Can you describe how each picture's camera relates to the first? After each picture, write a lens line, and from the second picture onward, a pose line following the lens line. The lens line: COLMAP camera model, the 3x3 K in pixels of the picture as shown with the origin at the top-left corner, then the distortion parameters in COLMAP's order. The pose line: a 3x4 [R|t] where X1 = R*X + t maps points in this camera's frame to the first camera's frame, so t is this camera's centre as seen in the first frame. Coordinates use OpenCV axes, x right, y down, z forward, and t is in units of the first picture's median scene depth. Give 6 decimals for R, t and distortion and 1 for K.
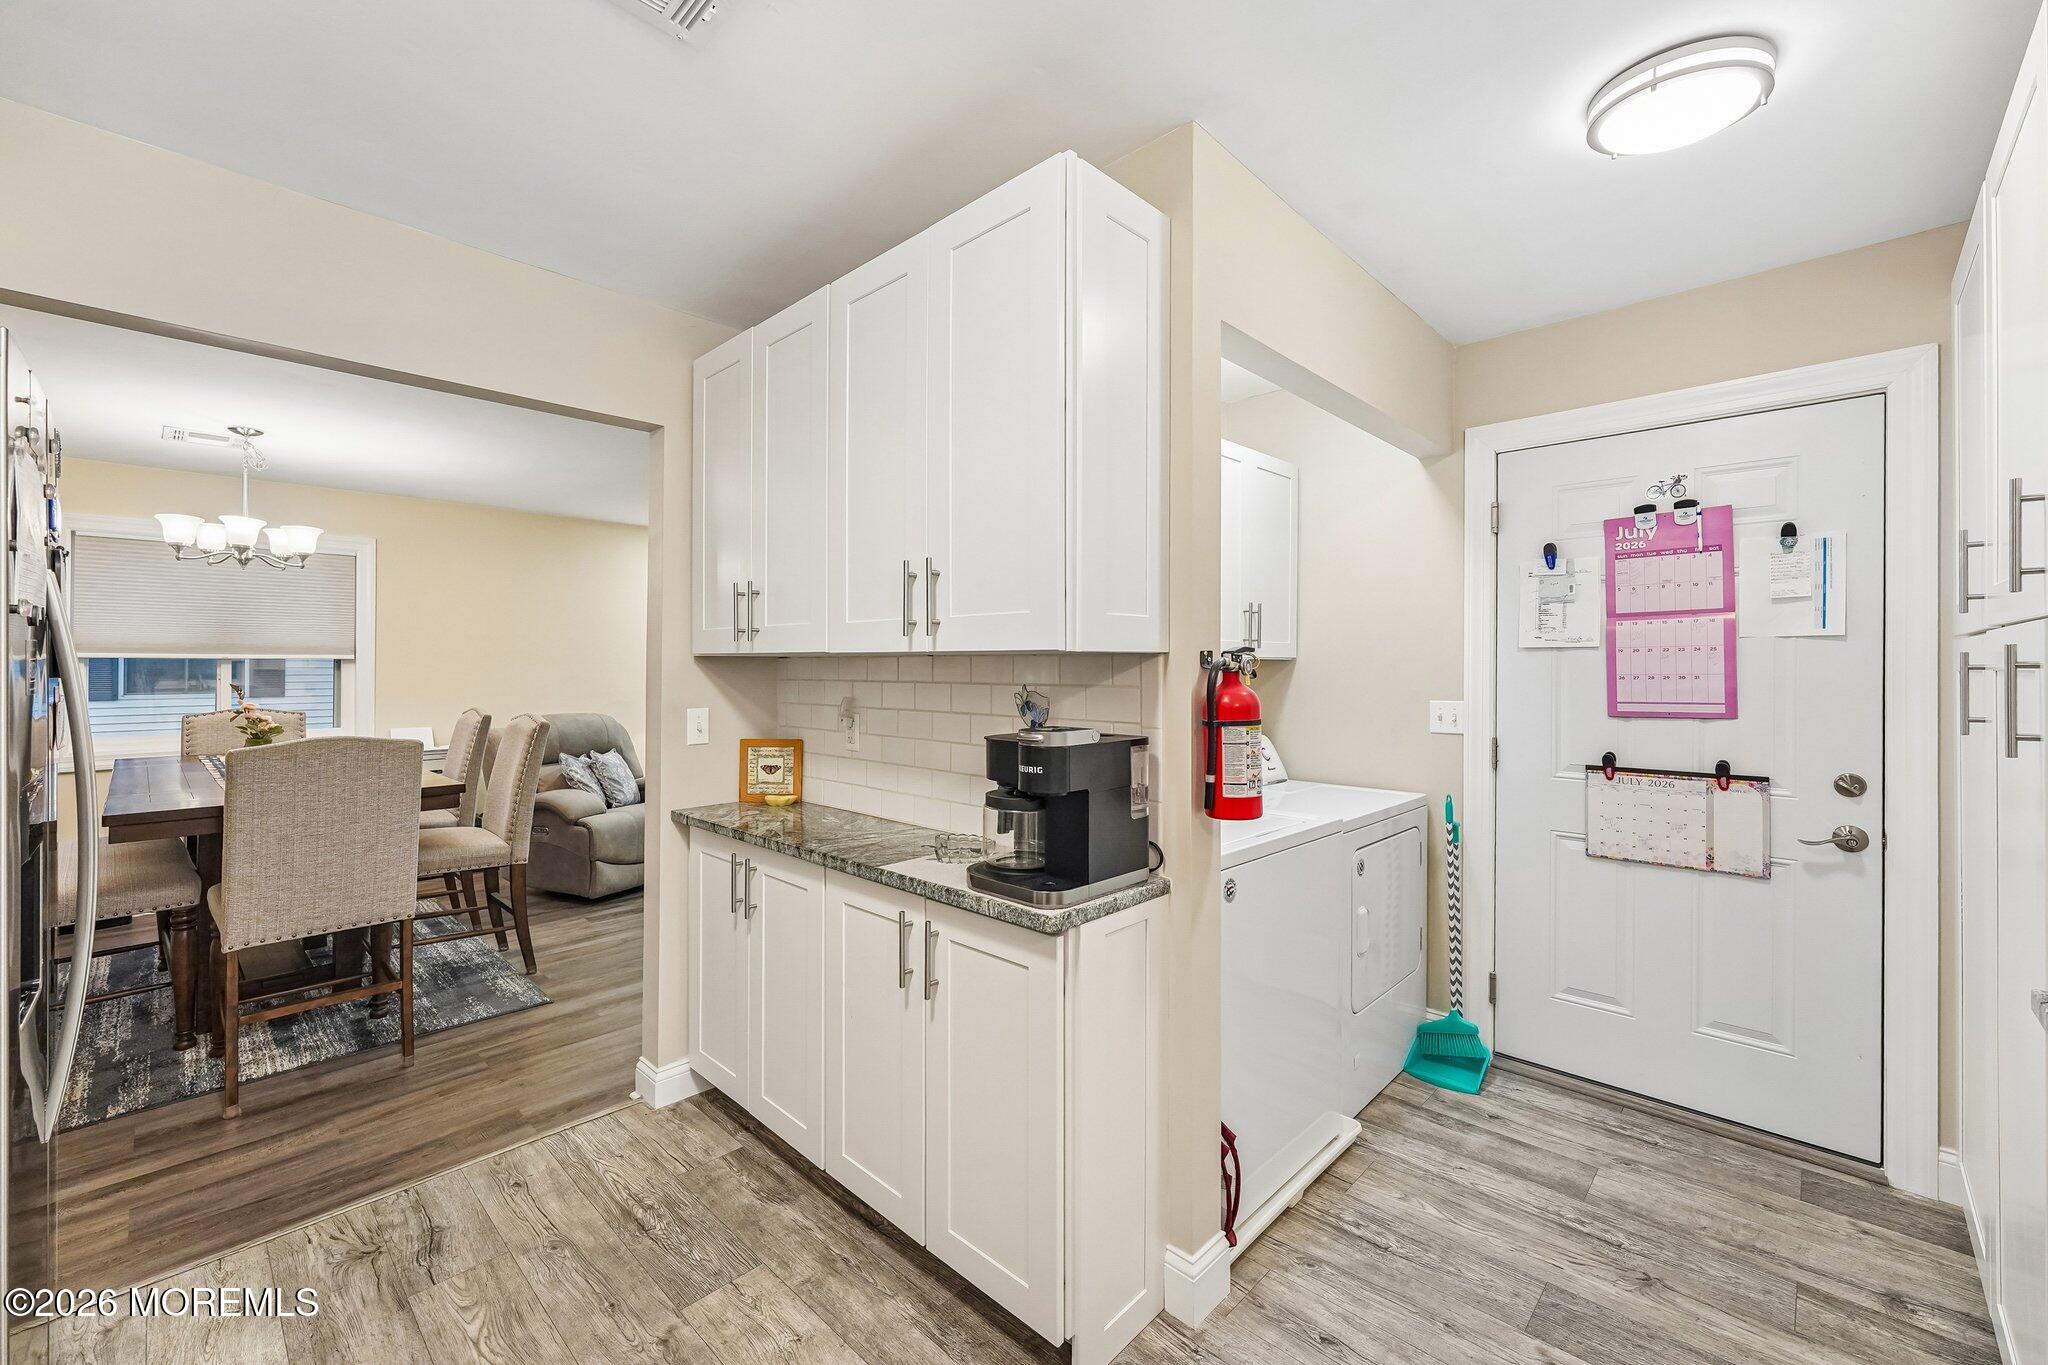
lens RADIAL K [[832.8, 0, 1045.9], [0, 832.8, 667.3], [0, 0, 1]] dist [0.008417, -0.001452]
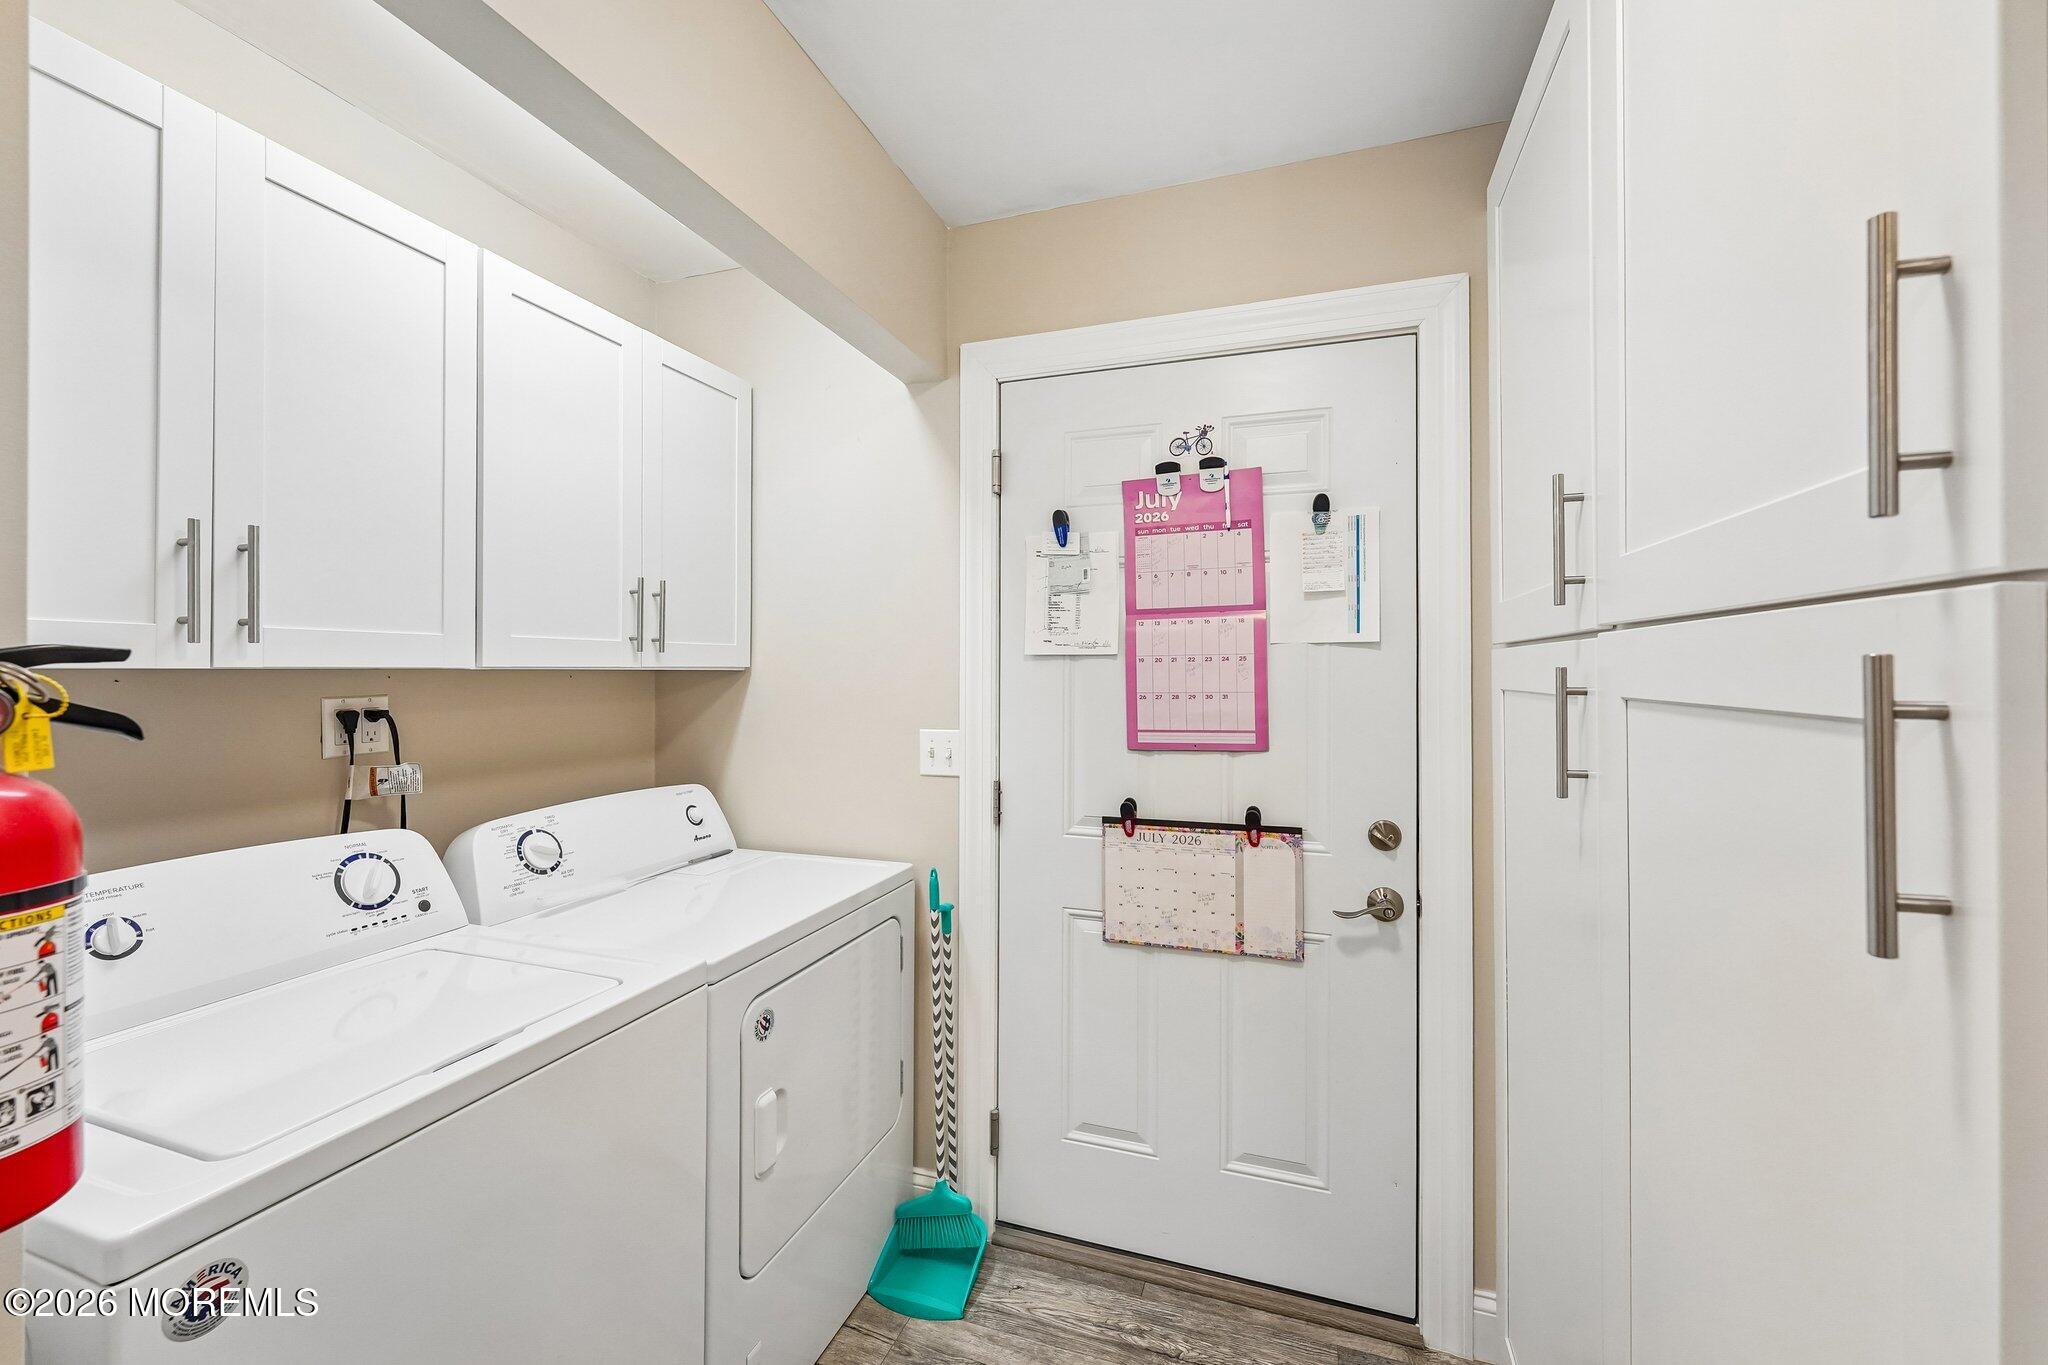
lens RADIAL K [[832.8, 0, 1023.9], [0, 832.8, 669.0], [0, 0, 1]] dist [0.008417, -0.001452]
pose [[0.914643, 0.000168, 0.404262, 0.303210], [0.001541, 0.999991, -0.003901, -0.009360], [-0.404259, 0.004191, 0.914635, 0.379715]]
